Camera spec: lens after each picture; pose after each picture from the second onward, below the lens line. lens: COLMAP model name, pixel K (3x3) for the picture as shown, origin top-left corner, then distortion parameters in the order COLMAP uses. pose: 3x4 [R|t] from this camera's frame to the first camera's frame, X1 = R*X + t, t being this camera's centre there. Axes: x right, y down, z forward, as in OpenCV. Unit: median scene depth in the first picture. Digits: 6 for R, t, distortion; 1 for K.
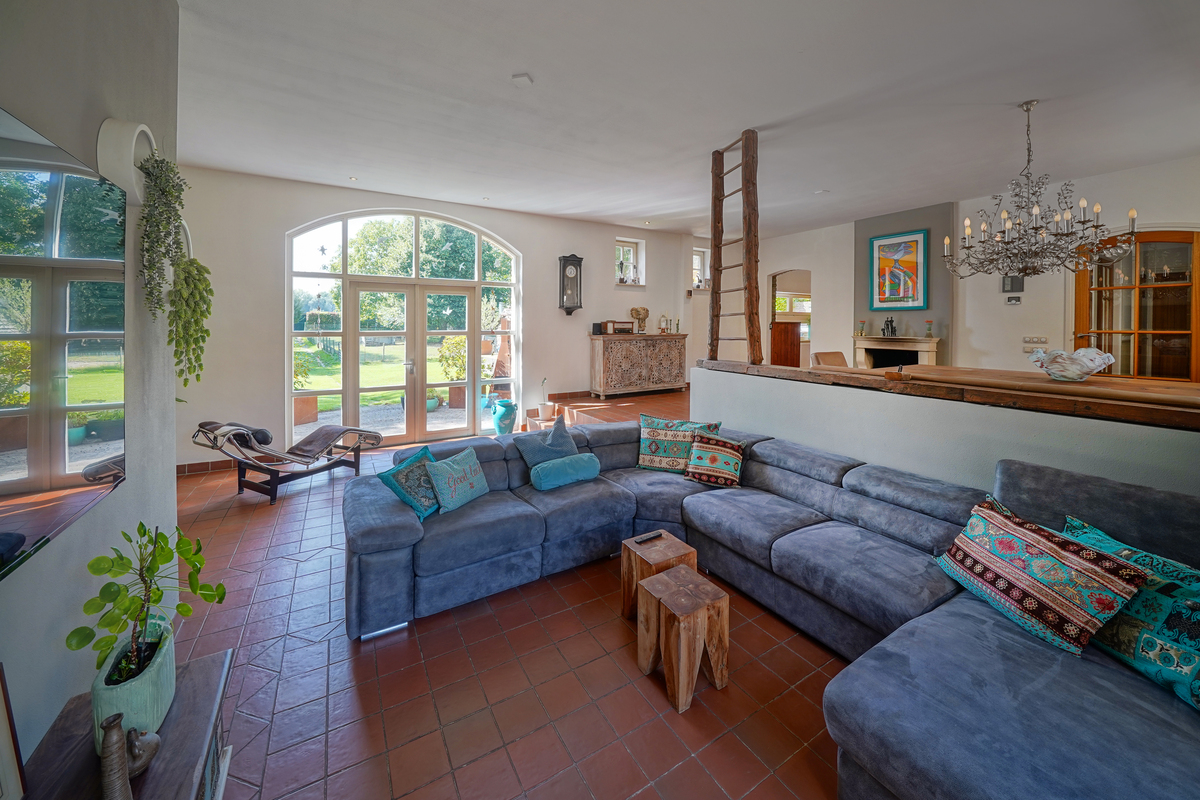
lens RADIAL K [[424.4, 0, 600.0], [0, 424.4, 400.0], [0, 0, 1]] dist [0.000031, -0.000020]
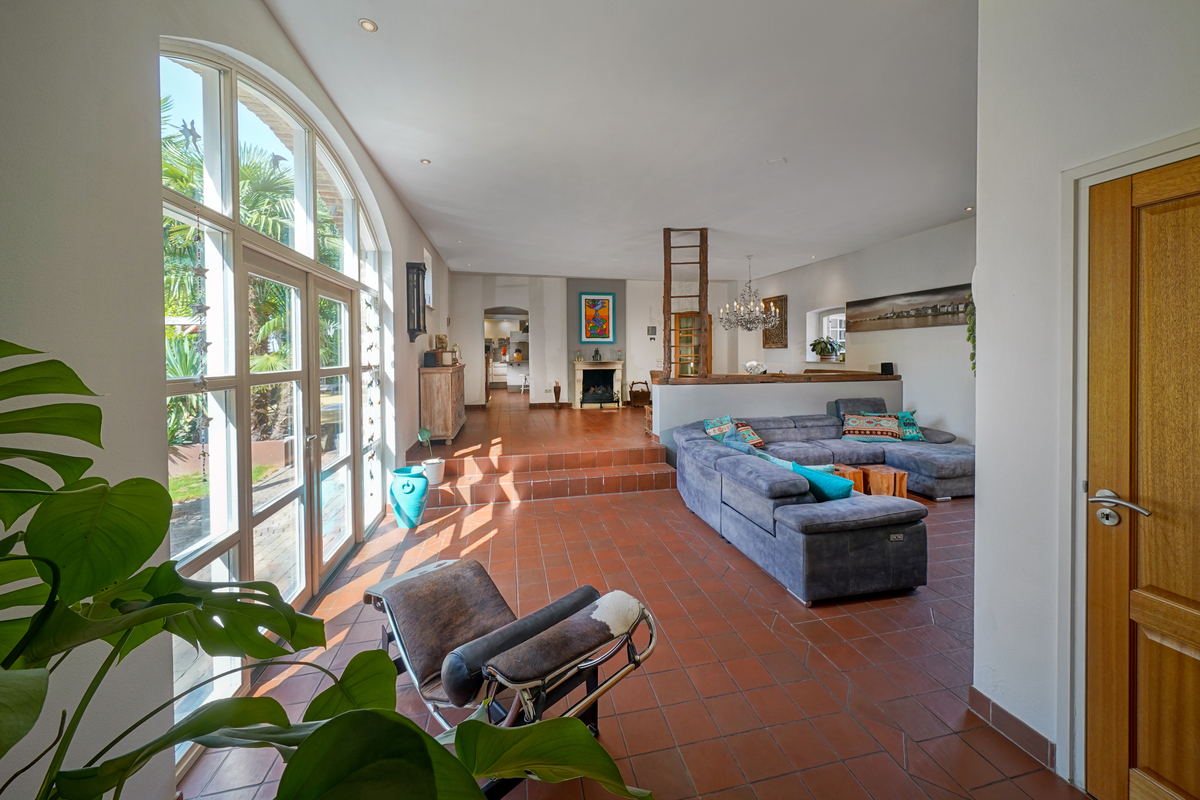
lens RADIAL K [[424.4, 0, 600.0], [0, 424.4, 400.0], [0, 0, 1]] dist [0.000031, -0.000020]
pose [[0.324366, -0.105300, 0.940052, -0.767476], [0.176946, 0.982997, 0.049055, -0.091301], [-0.929235, 0.150426, 0.337483, 0.541589]]
